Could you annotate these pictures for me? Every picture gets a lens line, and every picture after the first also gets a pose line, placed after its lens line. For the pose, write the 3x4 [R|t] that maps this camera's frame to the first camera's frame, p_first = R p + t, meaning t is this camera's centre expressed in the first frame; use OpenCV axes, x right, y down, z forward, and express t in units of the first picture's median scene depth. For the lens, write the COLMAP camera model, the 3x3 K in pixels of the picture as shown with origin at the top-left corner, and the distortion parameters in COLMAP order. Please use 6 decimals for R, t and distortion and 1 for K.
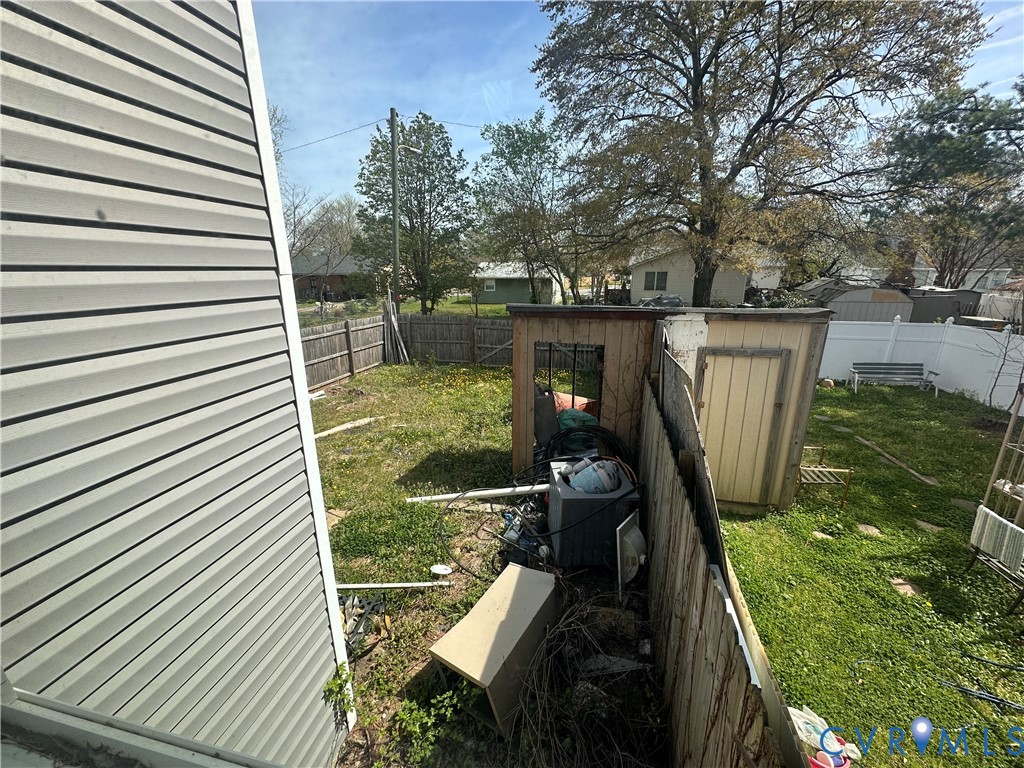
lens RADIAL K [[406.0, 0, 512.0], [0, 406.0, 384.0], [0, 0, 1]] dist [-0.002610, -0.000182]
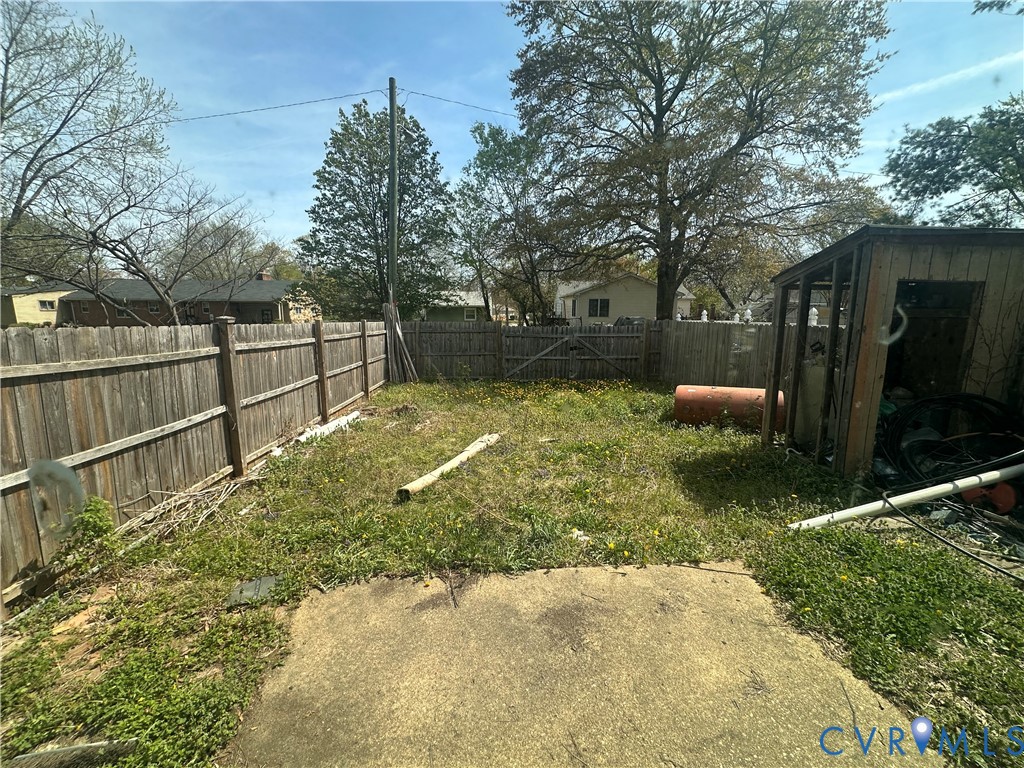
lens RADIAL K [[406.0, 0, 512.0], [0, 406.0, 384.0], [0, 0, 1]] dist [-0.002610, -0.000182]
pose [[0.960495, -0.036259, 0.275926, -0.309856], [0.064058, 0.993659, -0.092408, 0.039986], [-0.270826, 0.106432, 0.956726, 0.196260]]
